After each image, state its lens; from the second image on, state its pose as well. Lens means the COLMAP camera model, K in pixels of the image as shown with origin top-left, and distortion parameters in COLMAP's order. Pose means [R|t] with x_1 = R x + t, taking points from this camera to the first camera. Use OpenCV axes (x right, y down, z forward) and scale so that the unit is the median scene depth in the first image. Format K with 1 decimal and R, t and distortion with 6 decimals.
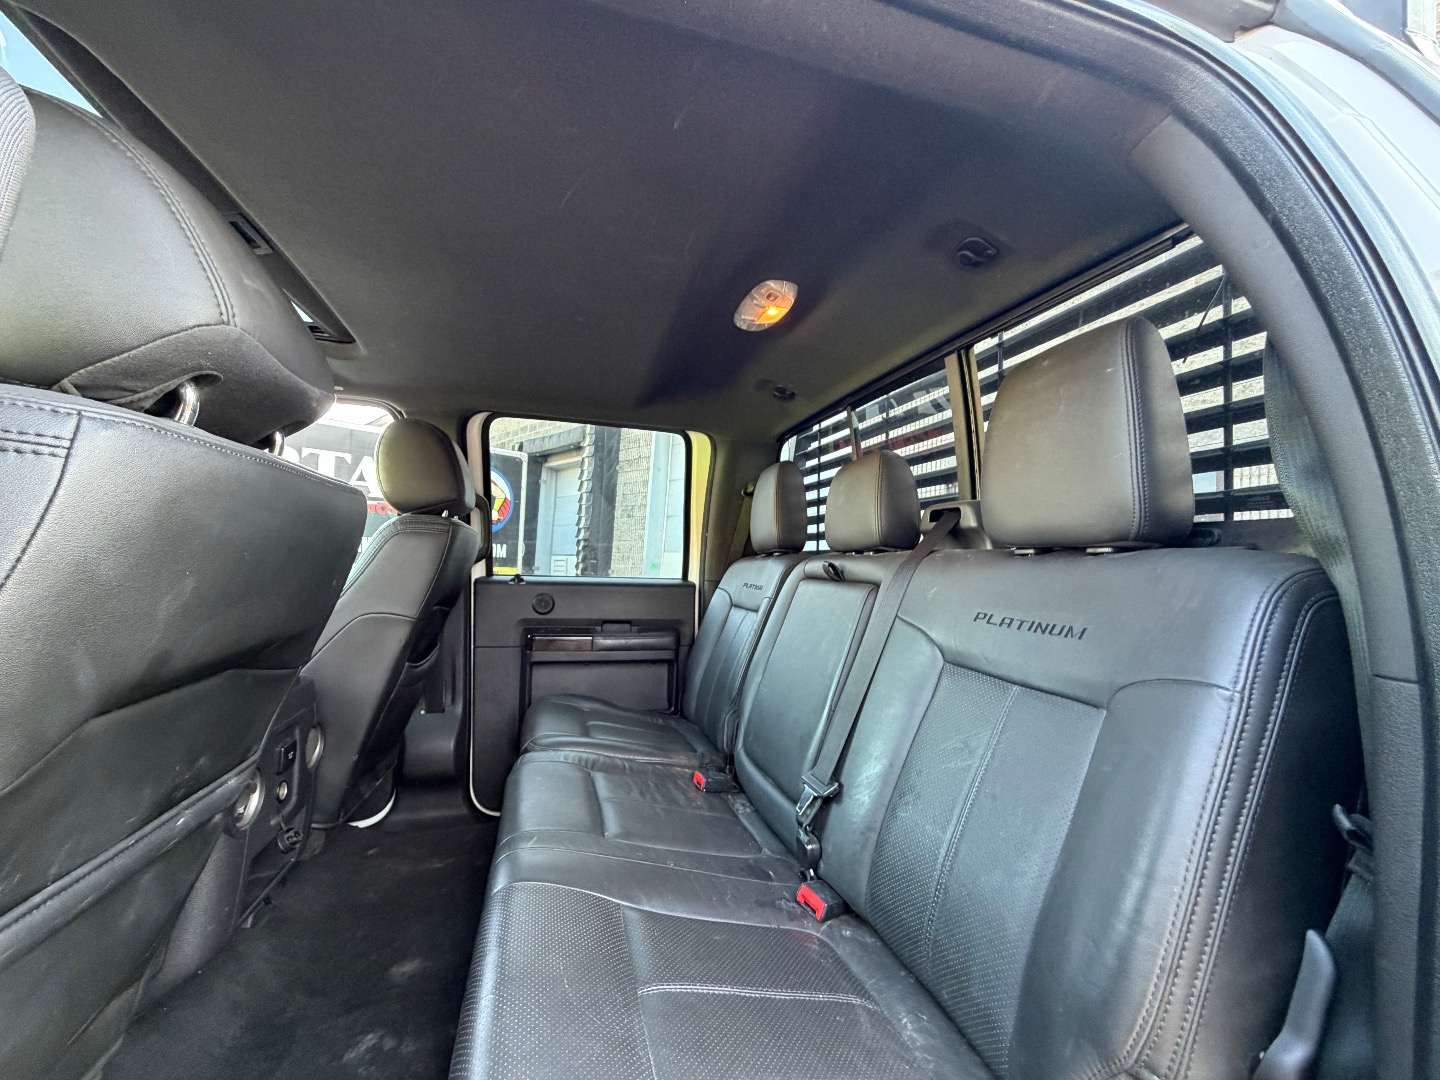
lens RADIAL K [[576.4, 0, 713.9], [0, 576.4, 544.9], [0, 0, 1]] dist [-0.000331, 0.000456]
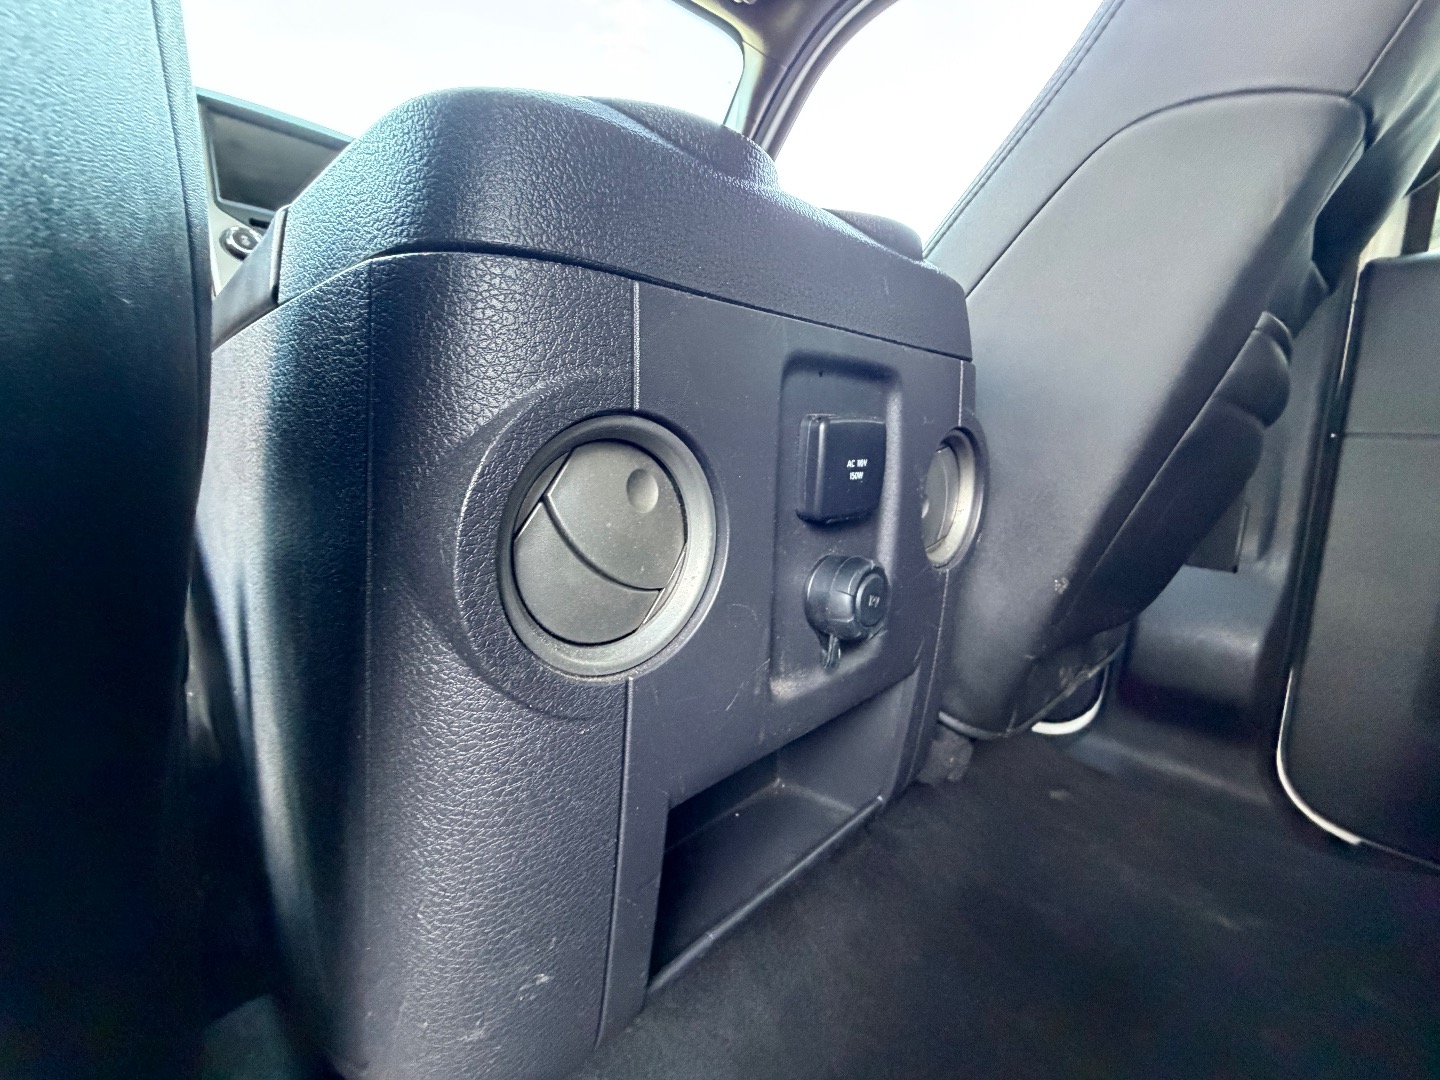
lens RADIAL K [[568.1, 0, 720.0], [0, 568.1, 540.0], [0, 0, 1]] dist [-0.019346, -0.000037]
pose [[0.480912, 0.151487, -0.863583, -0.315383], [0.003572, 0.984614, 0.174707, 0.206124], [0.876761, -0.087103, 0.472972, 0.482504]]
